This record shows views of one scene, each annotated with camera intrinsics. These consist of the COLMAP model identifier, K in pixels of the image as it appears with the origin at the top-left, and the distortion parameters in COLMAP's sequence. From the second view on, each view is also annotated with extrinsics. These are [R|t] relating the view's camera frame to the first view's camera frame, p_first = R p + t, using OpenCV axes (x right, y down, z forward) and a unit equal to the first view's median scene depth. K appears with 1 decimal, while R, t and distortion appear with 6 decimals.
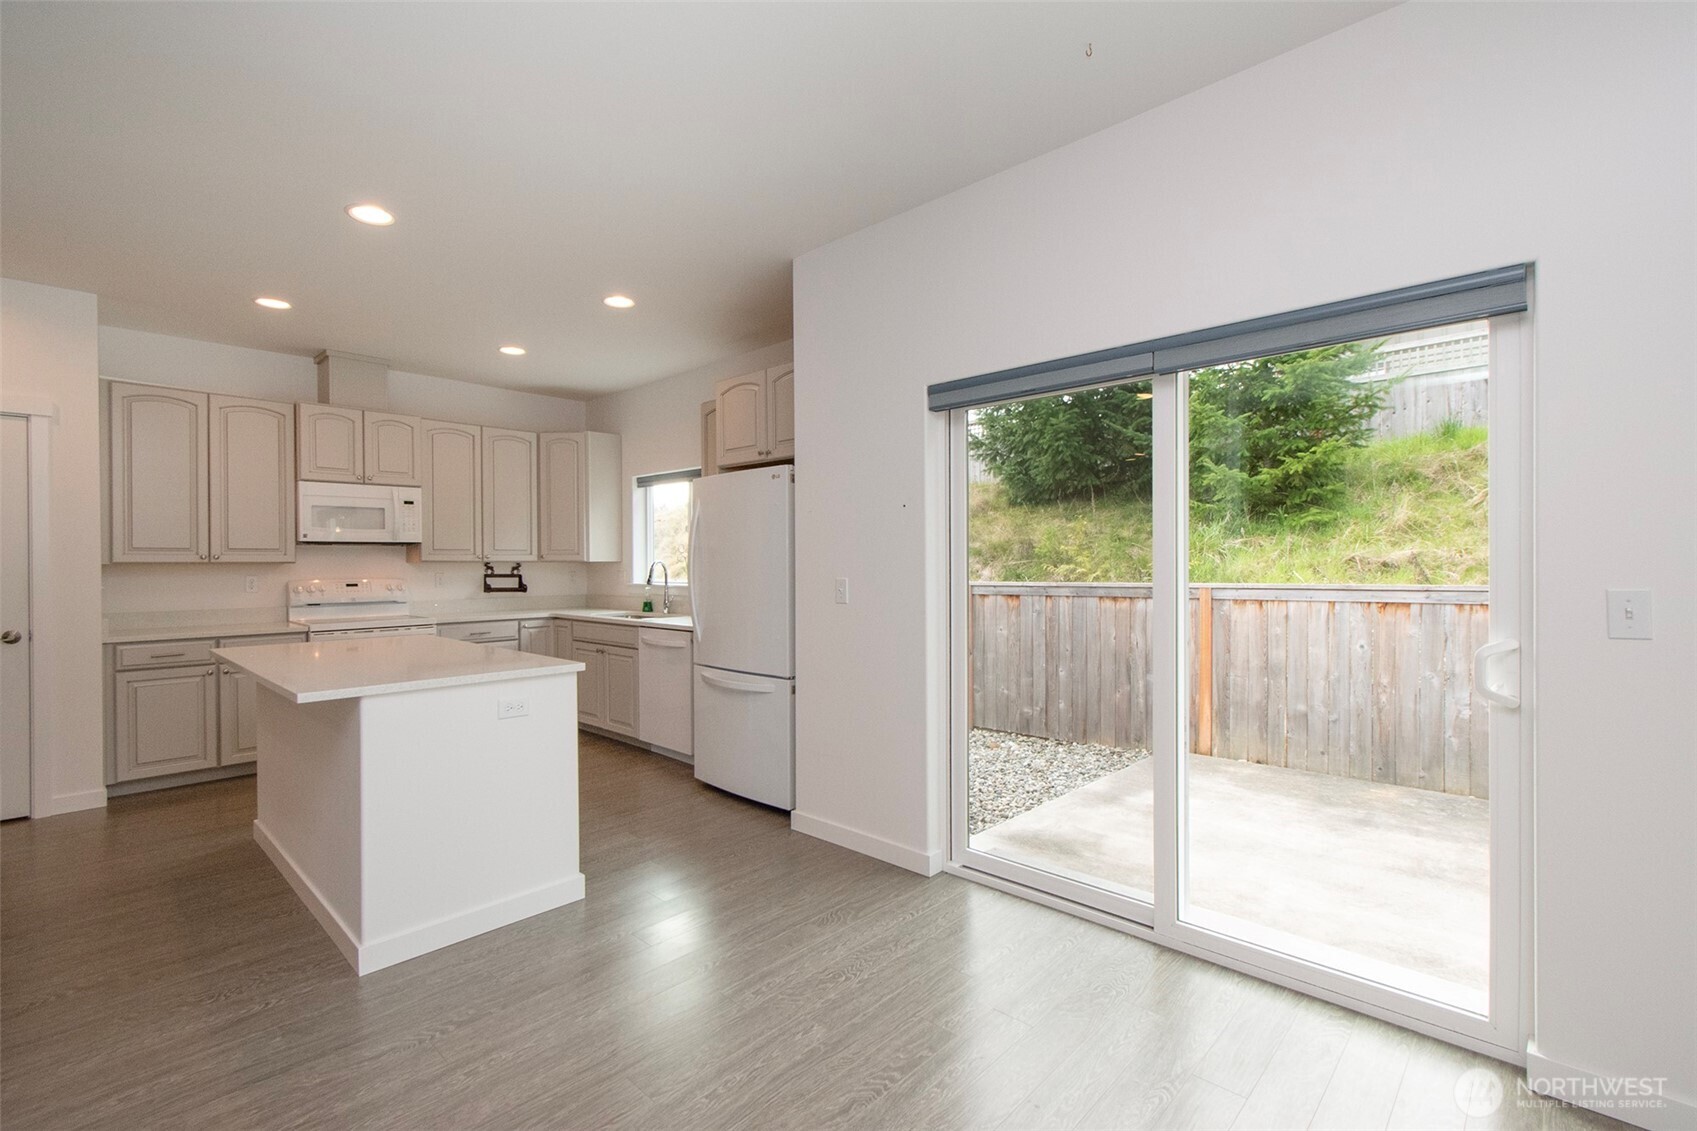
lens RADIAL K [[753.4, 0, 807.8], [0, 753.4, 551.2], [0, 0, 1]] dist [0.016295, -0.000322]
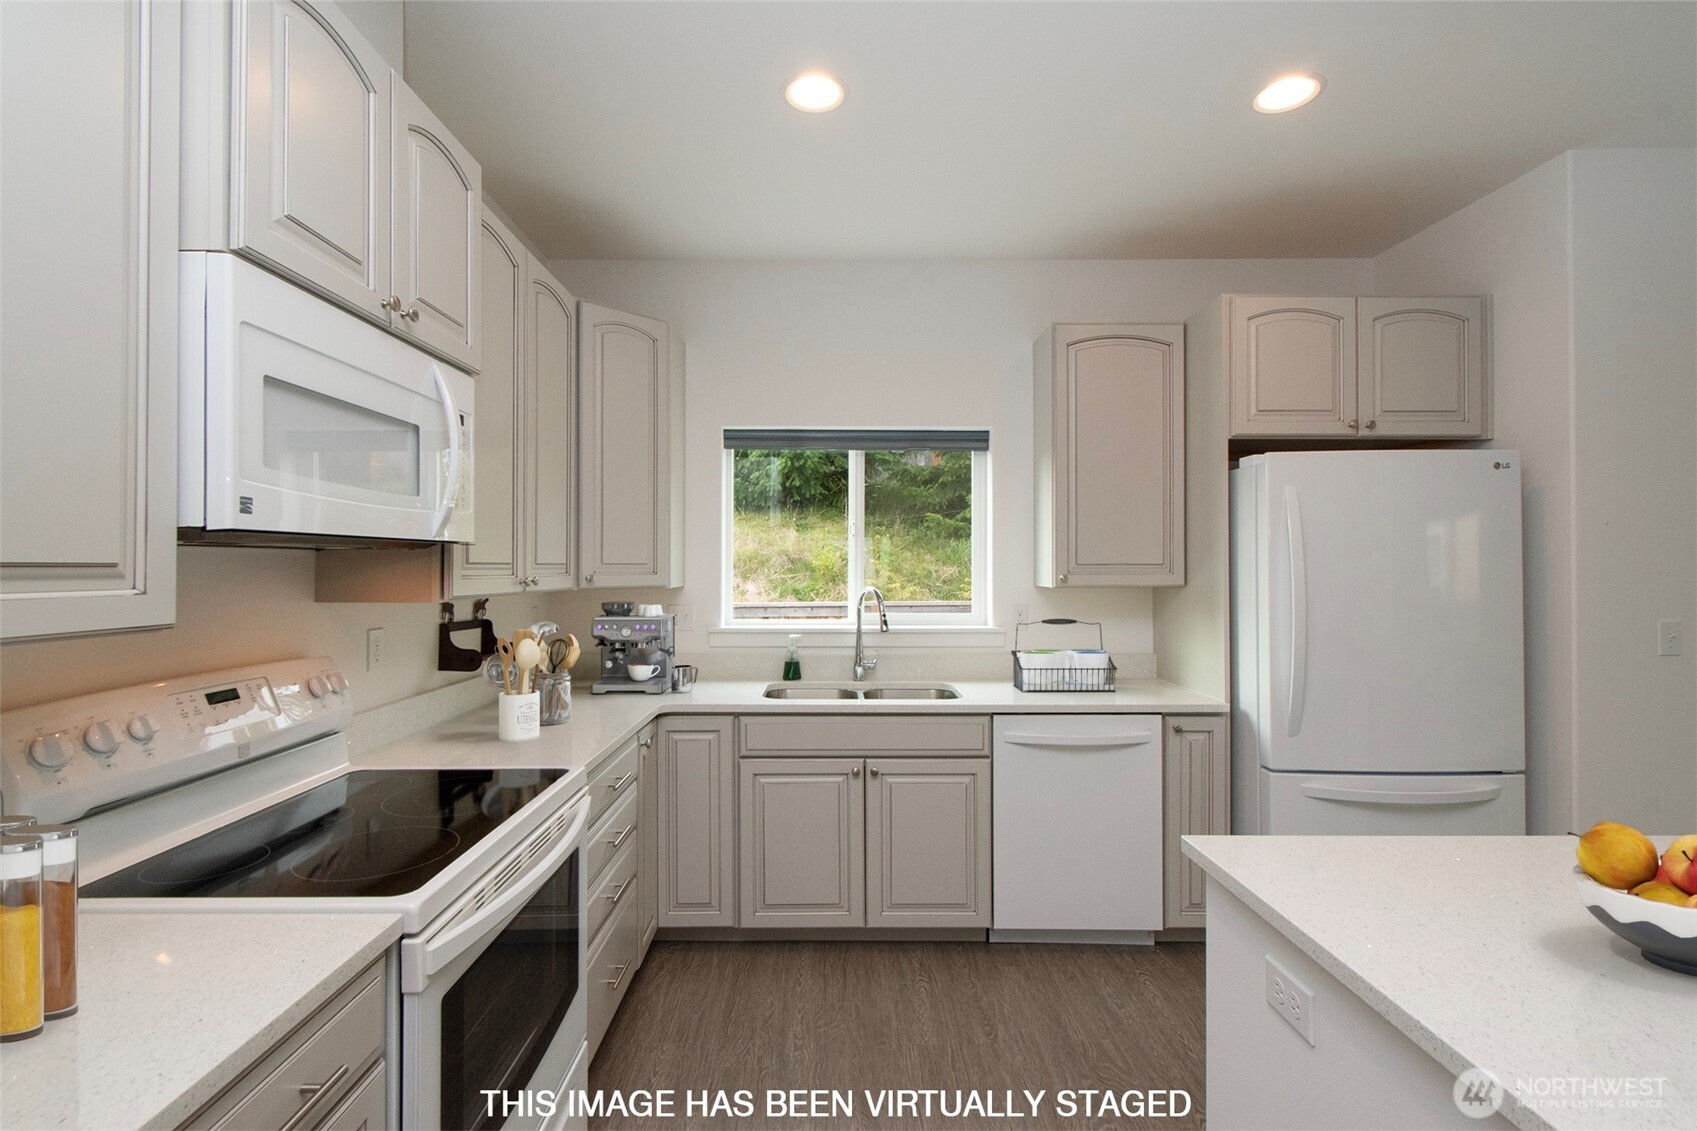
lens RADIAL K [[746.2, 0, 848.5], [0, 746.2, 565.5], [0, 0, 1]] dist [0.014126, 0.000036]
pose [[0.713420, 0.010130, 0.700663, -0.546435], [-0.014966, 0.999888, 0.000782, -0.004186], [-0.700577, -0.011044, 0.713491, 0.569801]]
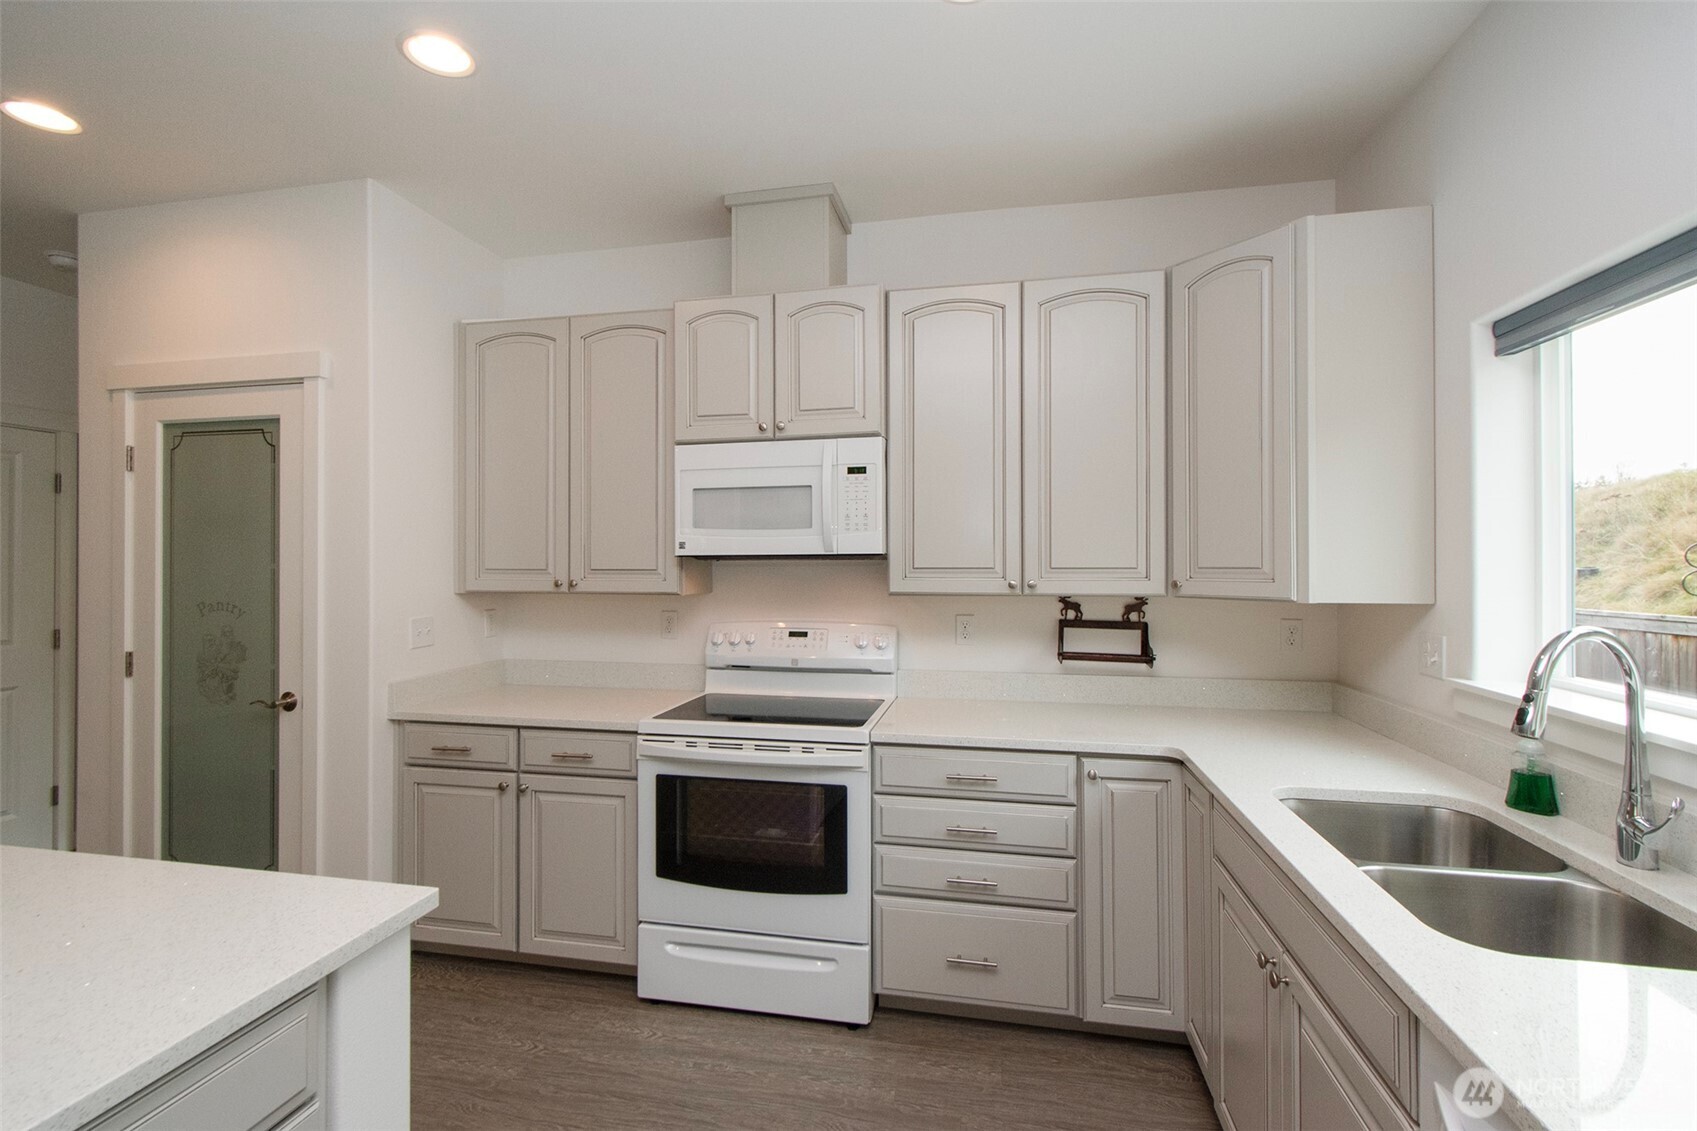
lens RADIAL K [[746.2, 0, 848.5], [0, 746.2, 565.5], [0, 0, 1]] dist [0.014126, 0.000036]
pose [[0.550058, 0.012809, -0.835028, -0.121281], [0.006964, 0.999777, 0.019923, -0.012265], [0.835097, -0.016774, 0.549847, 0.642087]]
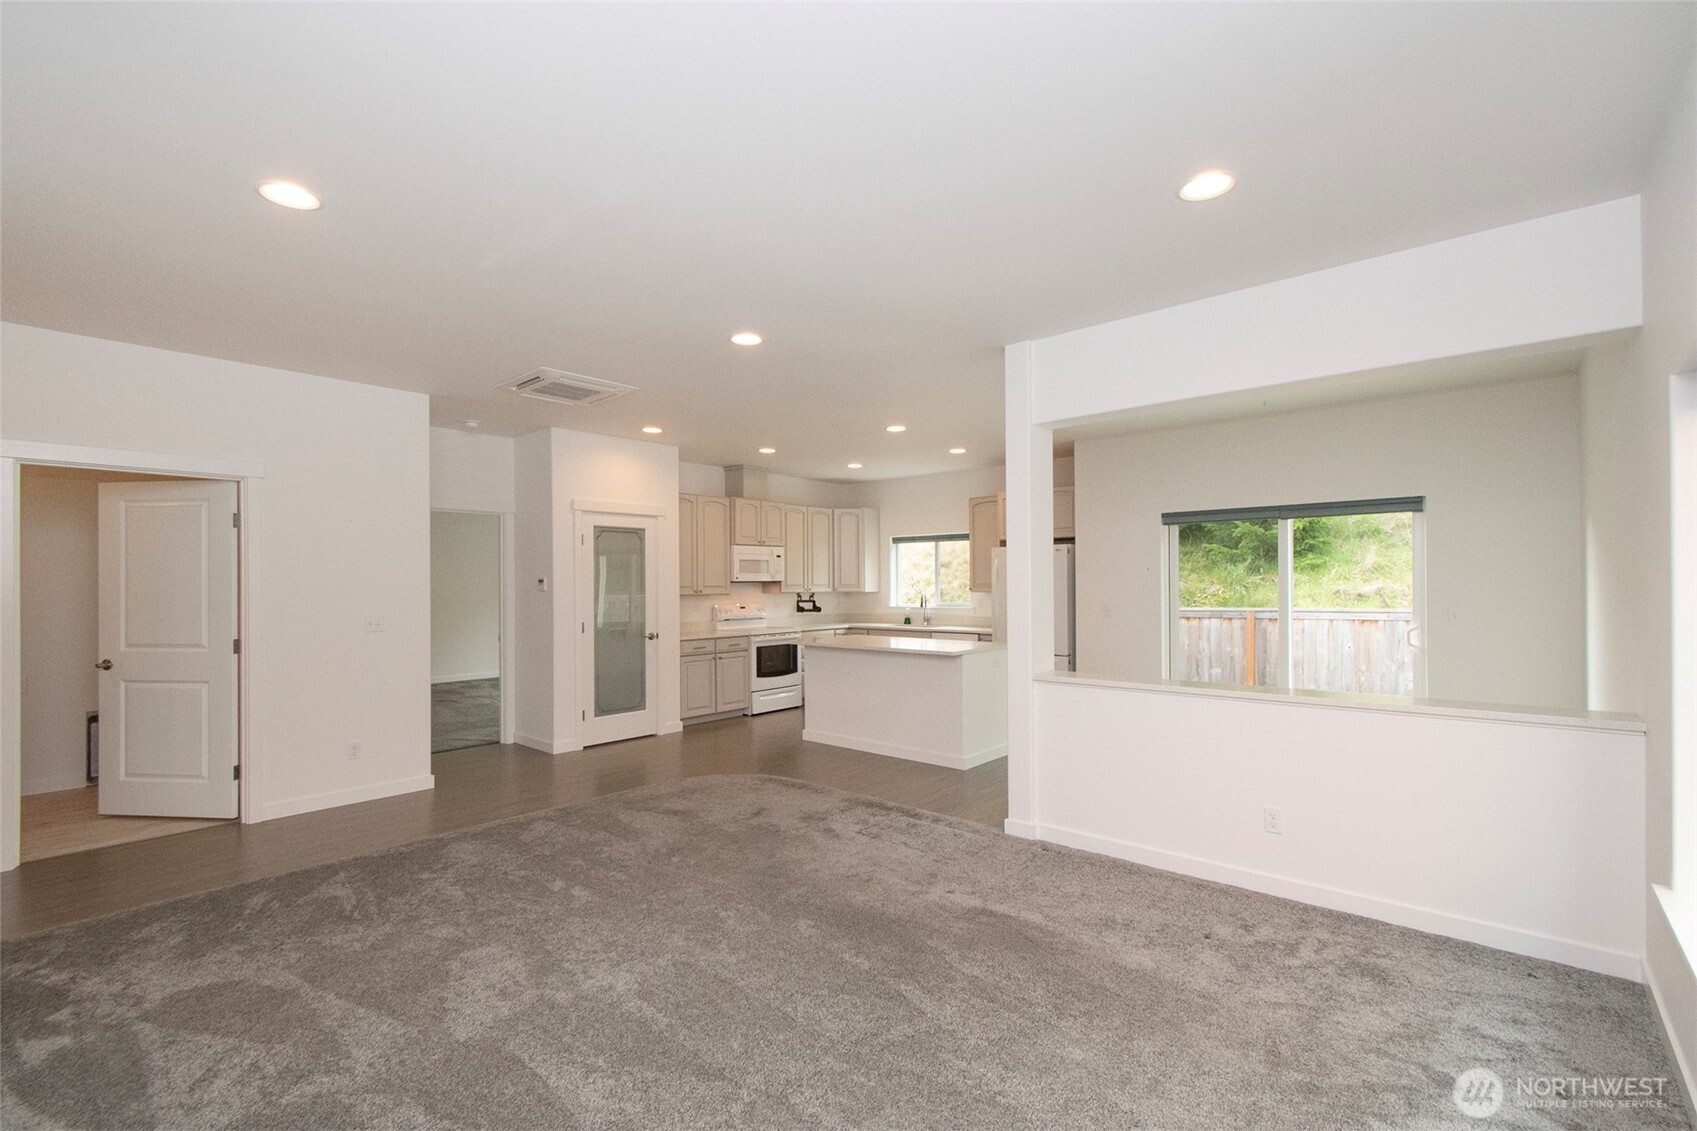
lens RADIAL K [[746.2, 0, 848.5], [0, 746.2, 565.5], [0, 0, 1]] dist [0.014126, 0.000036]
pose [[0.998062, 0.005295, 0.062008, -0.415303], [-0.004445, 0.999894, -0.013834, -0.020615], [-0.062075, 0.013531, 0.997980, -0.506447]]
